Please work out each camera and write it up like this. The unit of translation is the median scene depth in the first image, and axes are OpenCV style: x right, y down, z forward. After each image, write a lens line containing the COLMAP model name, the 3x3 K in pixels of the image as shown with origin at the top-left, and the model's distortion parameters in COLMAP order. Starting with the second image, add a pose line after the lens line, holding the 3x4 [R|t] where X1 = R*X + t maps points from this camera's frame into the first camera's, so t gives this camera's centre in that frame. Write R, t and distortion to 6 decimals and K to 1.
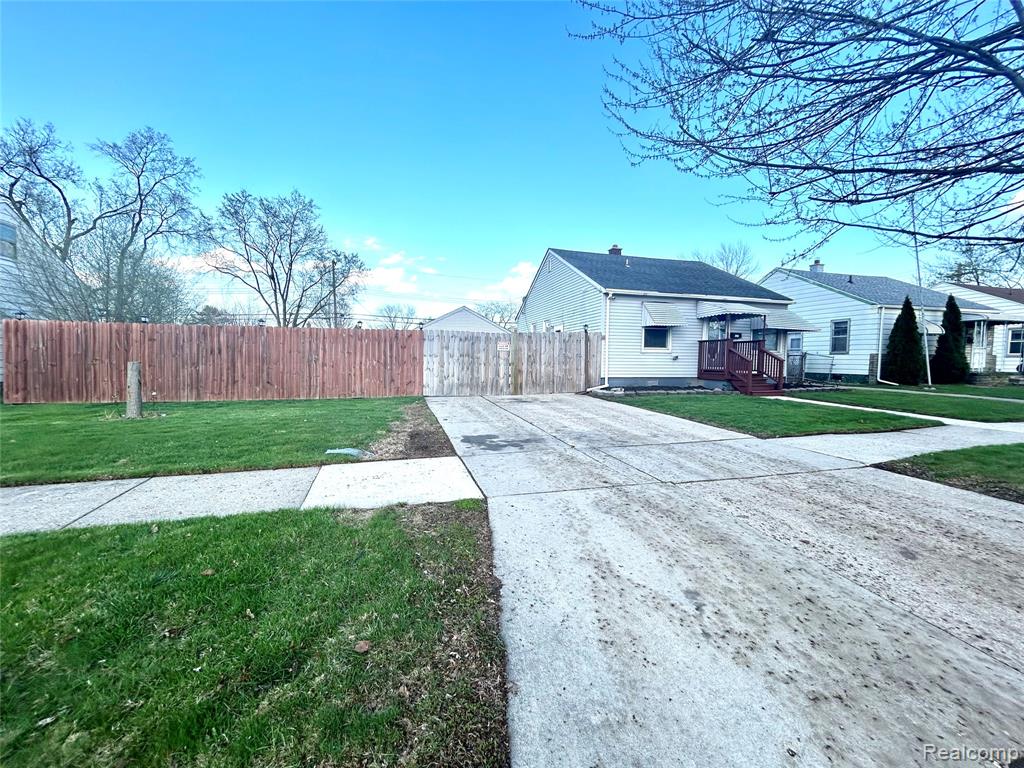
lens RADIAL K [[410.5, 0, 509.3], [0, 410.5, 379.6], [0, 0, 1]] dist [-0.000553, 0.000238]
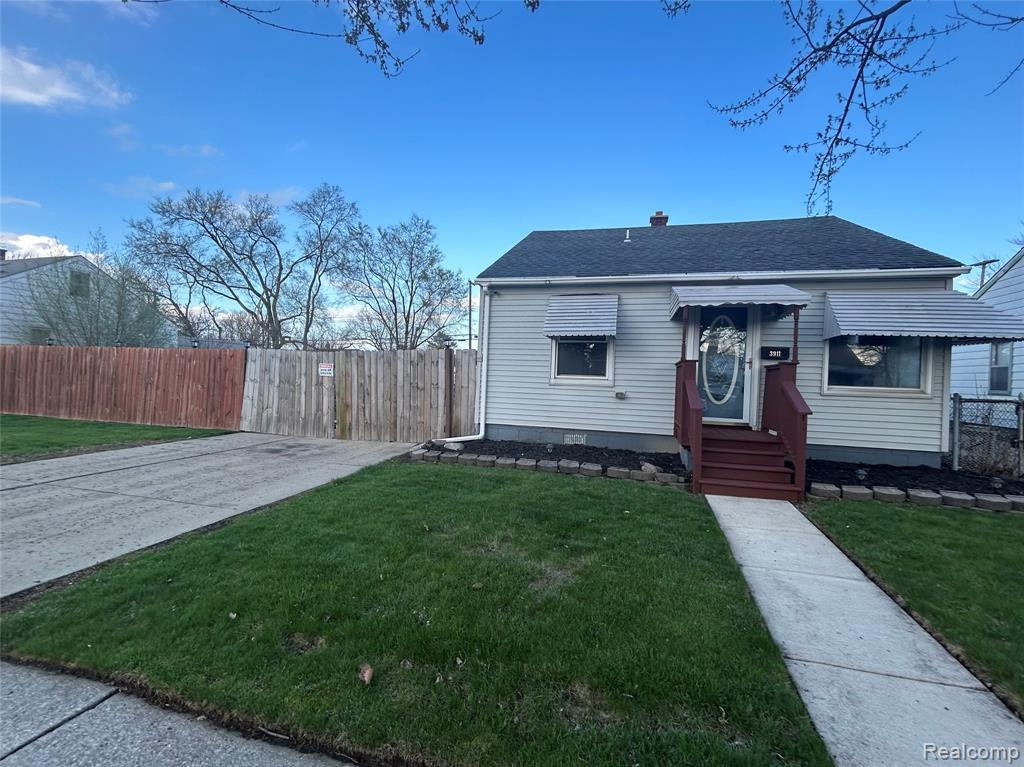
lens RADIAL K [[445.3, 0, 515.5], [0, 445.3, 385.2], [0, 0, 1]] dist [0.000675, 0.000063]
pose [[0.863233, 0.028199, -0.504018, 0.607160], [-0.051381, 0.998161, -0.032156, -0.042817], [0.502184, 0.053655, 0.863094, 0.456942]]
